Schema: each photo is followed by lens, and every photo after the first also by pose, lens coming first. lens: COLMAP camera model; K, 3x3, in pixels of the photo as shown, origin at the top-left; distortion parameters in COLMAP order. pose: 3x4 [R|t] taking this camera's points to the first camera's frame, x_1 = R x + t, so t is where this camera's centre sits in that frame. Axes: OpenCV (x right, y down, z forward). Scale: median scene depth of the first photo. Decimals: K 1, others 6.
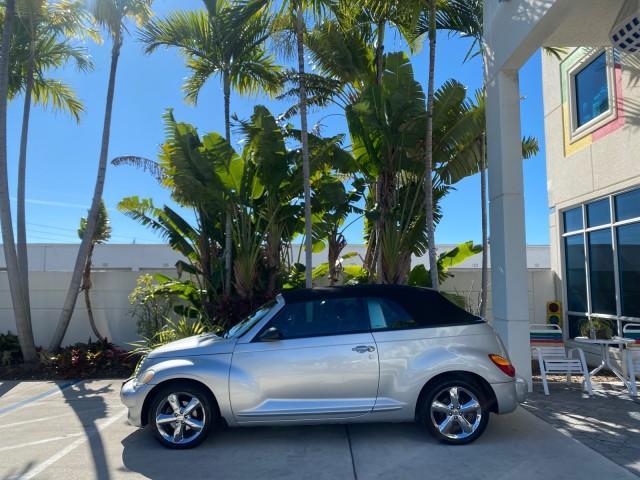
lens RADIAL K [[487.6, 0, 319.1], [0, 487.6, 239.6], [0, 0, 1]] dist [0.004368, -0.000759]
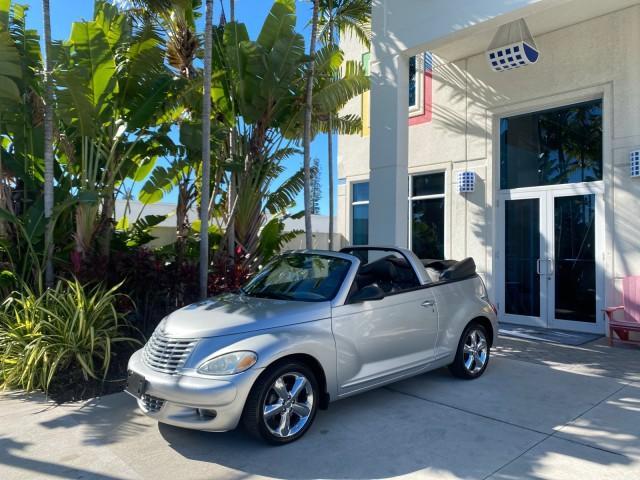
lens RADIAL K [[488.3, 0, 320.0], [0, 488.3, 240.0], [0, 0, 1]] dist [0.005450, -0.004695]
pose [[0.735966, 0.022423, 0.676647, -0.403486], [-0.075386, 0.995950, 0.048991, 0.030087], [-0.672808, -0.087066, 0.734676, 0.210835]]
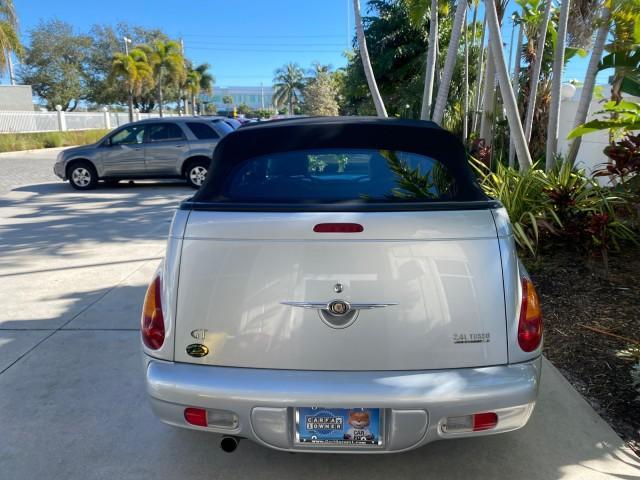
lens RADIAL K [[491.2, 0, 317.9], [0, 491.2, 236.7], [0, 0, 1]] dist [0.021450, -0.002683]
pose [[-0.018157, 0.227795, -0.973540, 0.403683], [0.097879, 0.969428, 0.225008, 0.060162], [0.995033, -0.091204, -0.039898, 0.606047]]
